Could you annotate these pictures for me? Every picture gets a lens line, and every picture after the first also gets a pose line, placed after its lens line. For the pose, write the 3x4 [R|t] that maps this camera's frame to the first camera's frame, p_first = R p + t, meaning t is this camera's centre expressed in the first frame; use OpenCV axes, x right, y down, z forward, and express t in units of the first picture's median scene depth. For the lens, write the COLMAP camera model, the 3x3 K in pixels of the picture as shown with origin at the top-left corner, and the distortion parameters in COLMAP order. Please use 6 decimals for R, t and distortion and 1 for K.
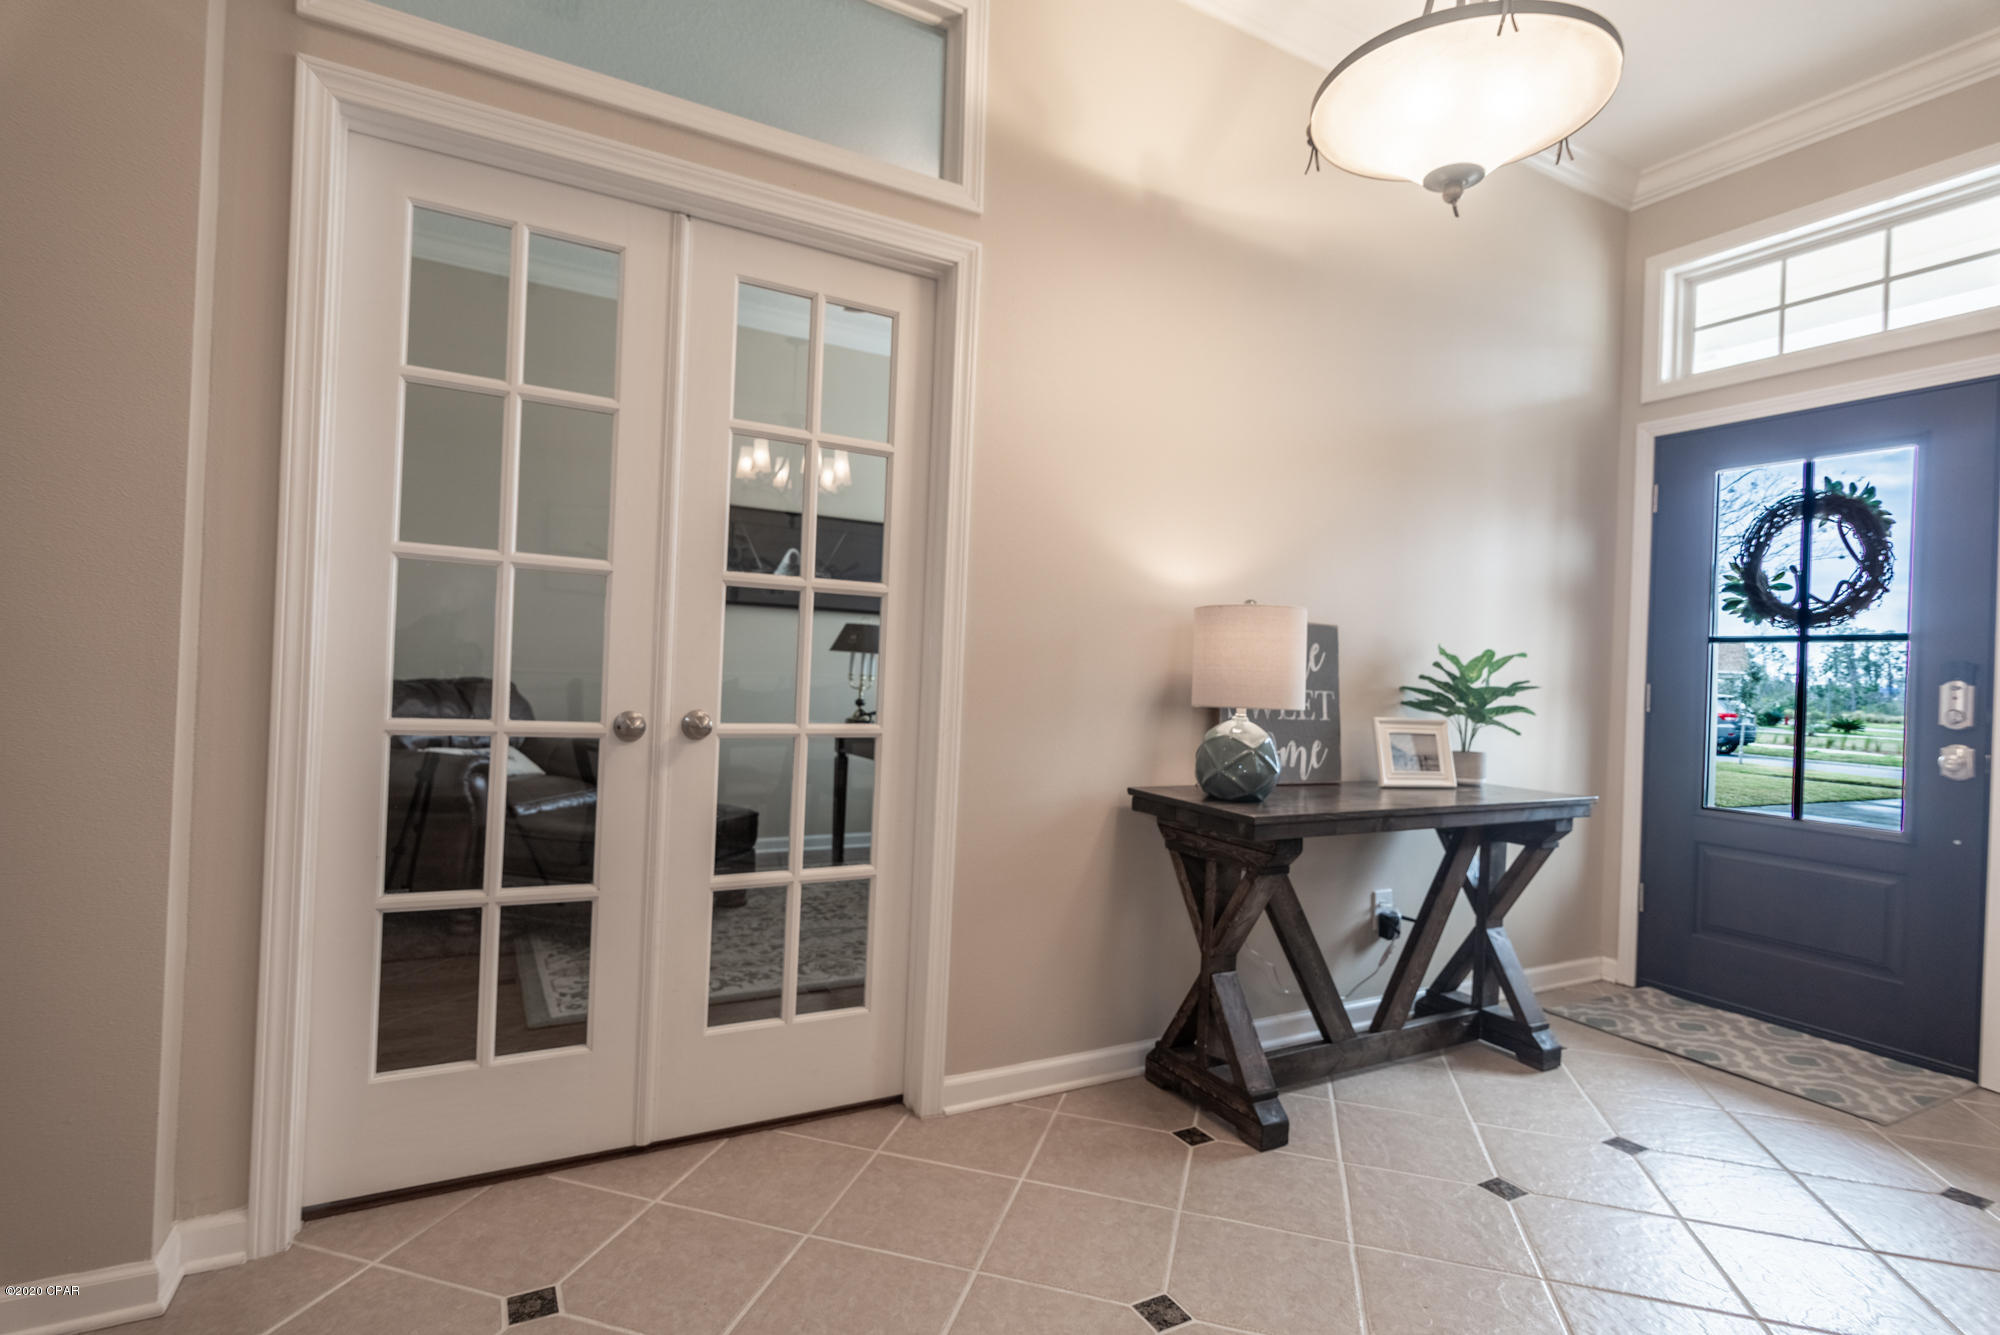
lens RADIAL K [[968.6, 0, 990.5], [0, 968.6, 662.3], [0, 0, 1]] dist [0.005194, -0.002352]
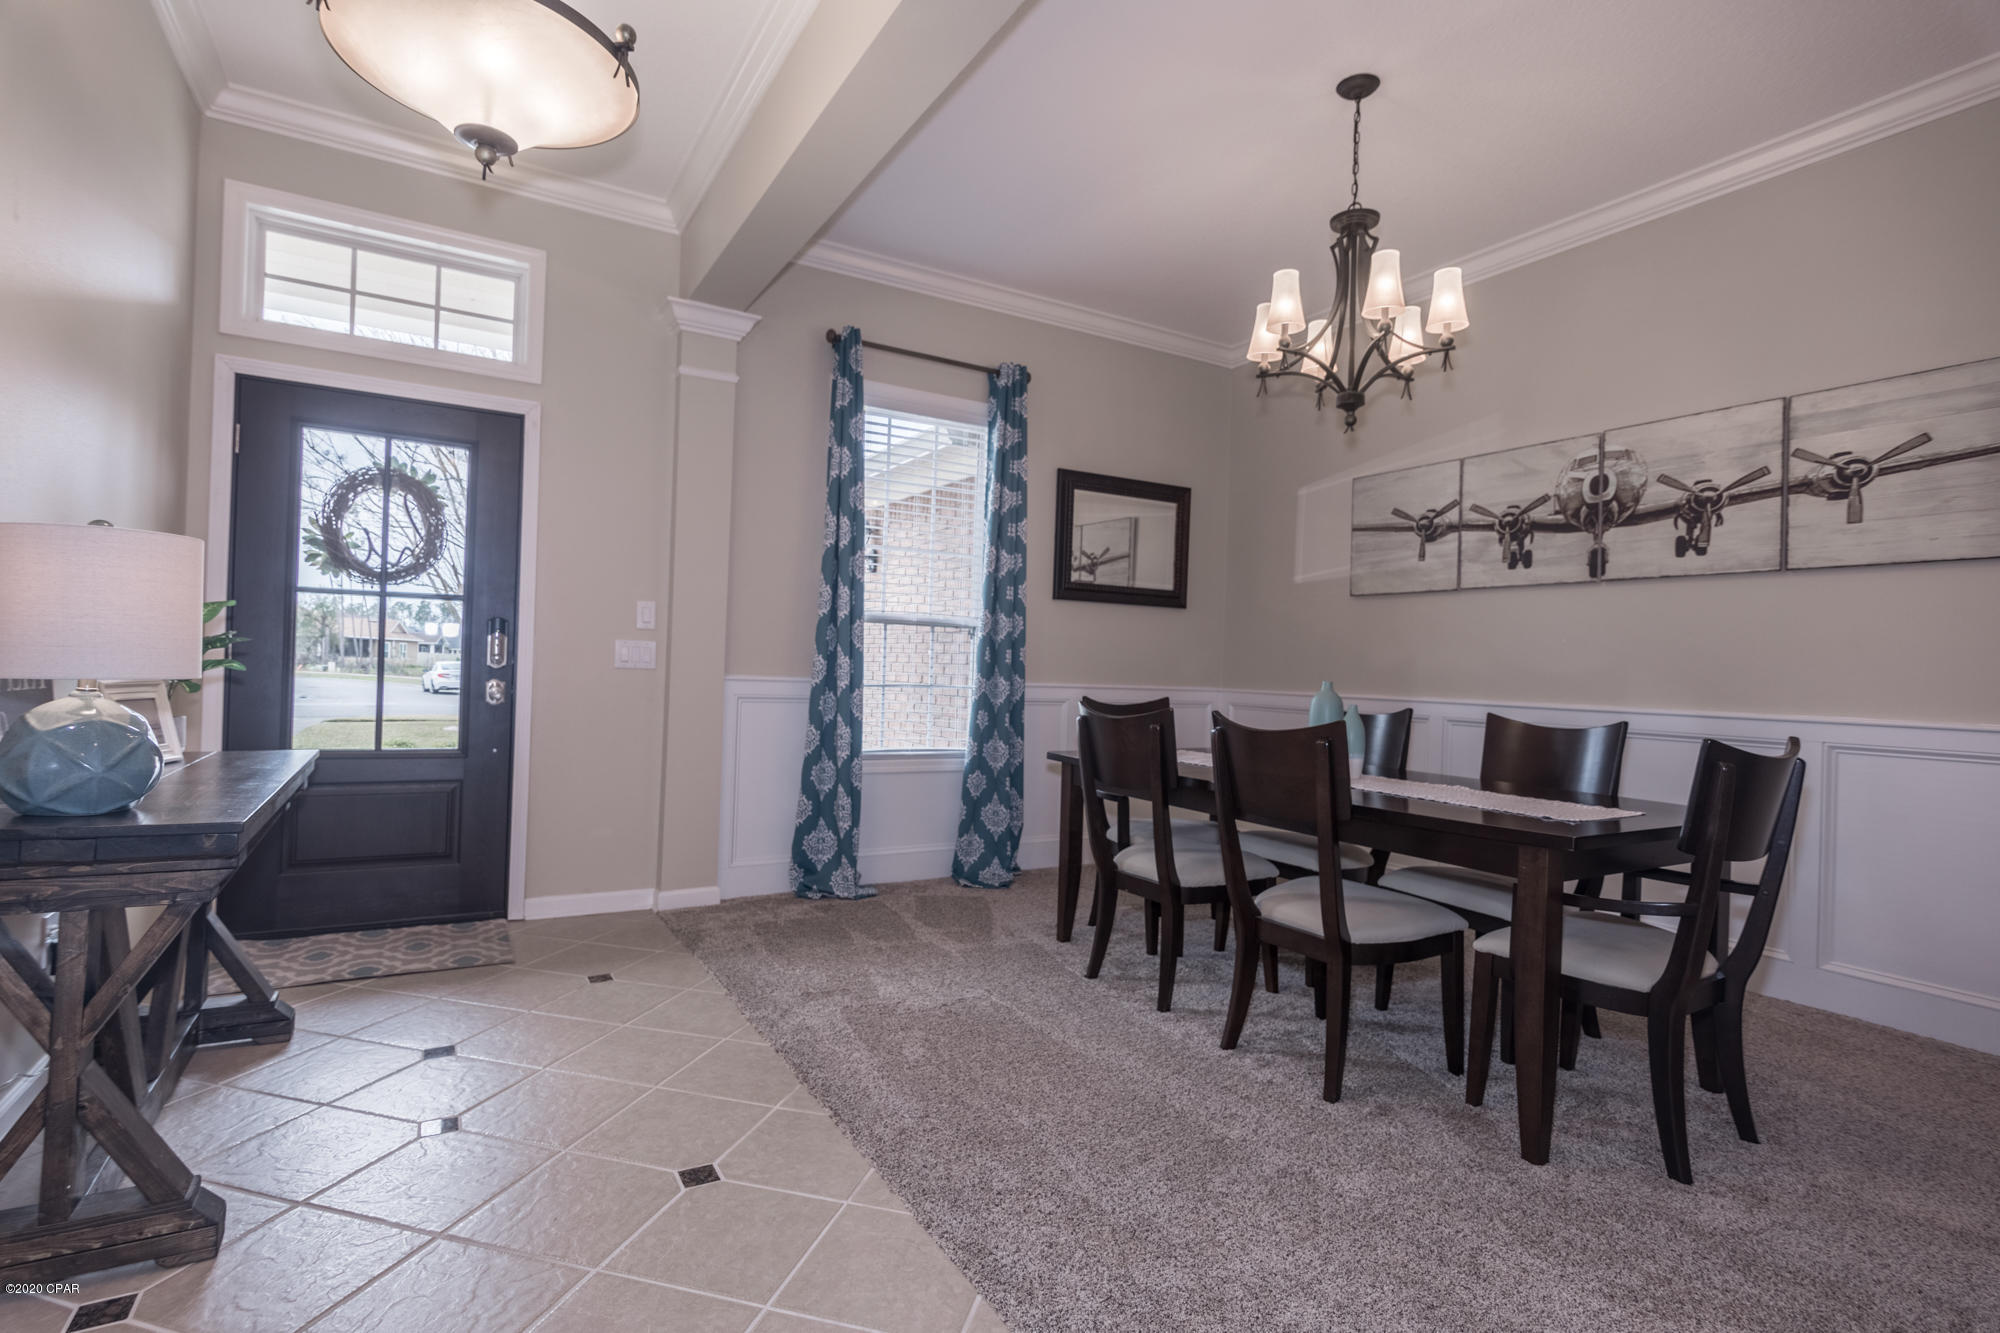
lens RADIAL K [[968.6, 0, 989.1], [0, 968.6, 663.2], [0, 0, 1]] dist [0.005194, -0.002352]
pose [[-0.023060, -0.032567, 0.999203, -0.355372], [-0.040826, 0.998666, 0.031608, -0.008302], [-0.998900, -0.040065, -0.024359, 0.316873]]
